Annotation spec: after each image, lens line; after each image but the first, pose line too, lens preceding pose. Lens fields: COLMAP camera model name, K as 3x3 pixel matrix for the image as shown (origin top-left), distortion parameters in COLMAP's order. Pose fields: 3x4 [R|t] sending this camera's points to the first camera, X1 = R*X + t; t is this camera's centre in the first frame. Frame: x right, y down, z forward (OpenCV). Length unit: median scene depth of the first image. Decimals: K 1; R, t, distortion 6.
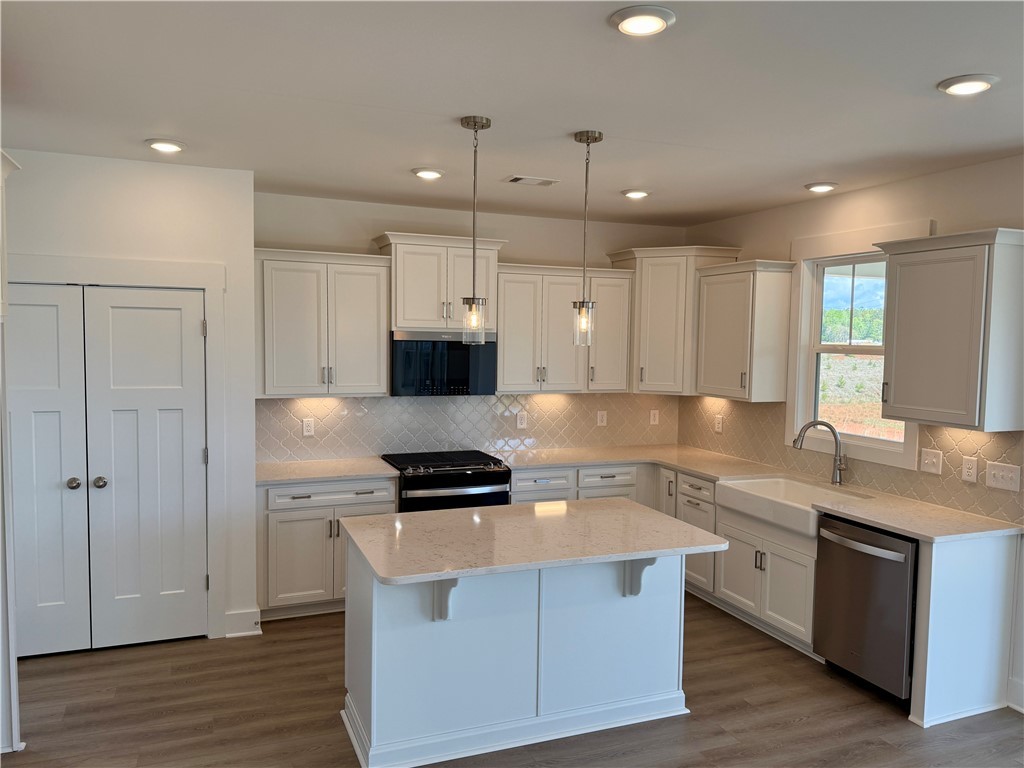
lens RADIAL K [[746.4, 0, 512.0], [0, 746.4, 384.0], [0, 0, 1]] dist [0.040760, -0.008325]
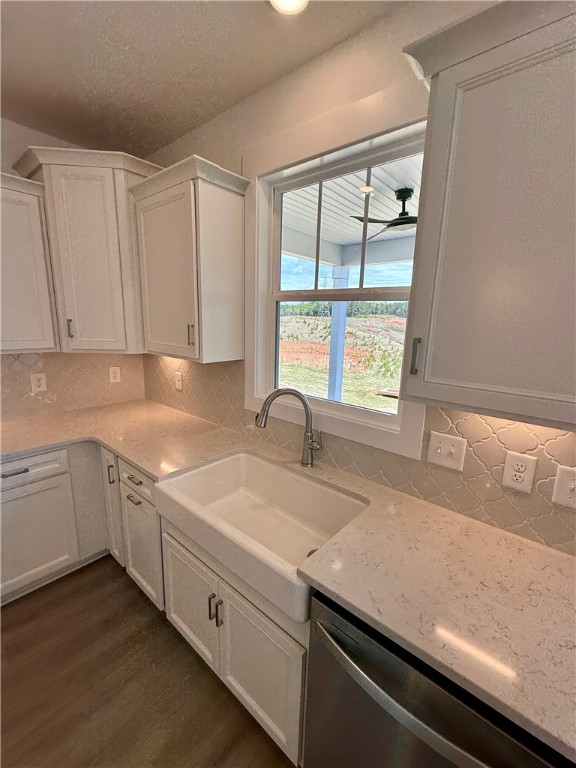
lens RADIAL K [[335.7, 0, 288.0], [0, 335.7, 384.0], [0, 0, 1]] dist [0.014820, -0.000172]
pose [[0.885872, -0.083858, 0.456288, 0.237217], [0.017696, 0.988920, 0.147391, -0.004285], [-0.463592, -0.122495, 0.877541, 0.651030]]
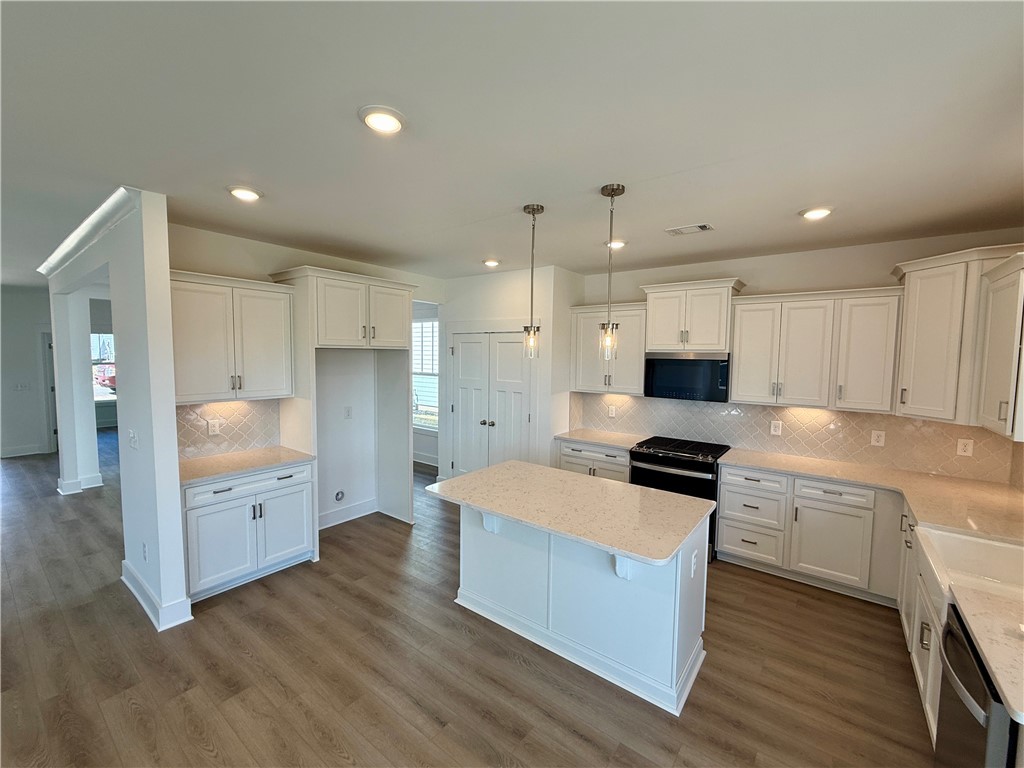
lens RADIAL K [[414.2, 0, 512.0], [0, 414.2, 384.0], [0, 0, 1]] dist [-0.013672, -0.000032]
pose [[0.514811, 0.051837, -0.855735, 0.406882], [-0.060764, 0.997866, 0.023890, -0.012422], [0.855147, 0.039699, 0.516863, 0.353885]]
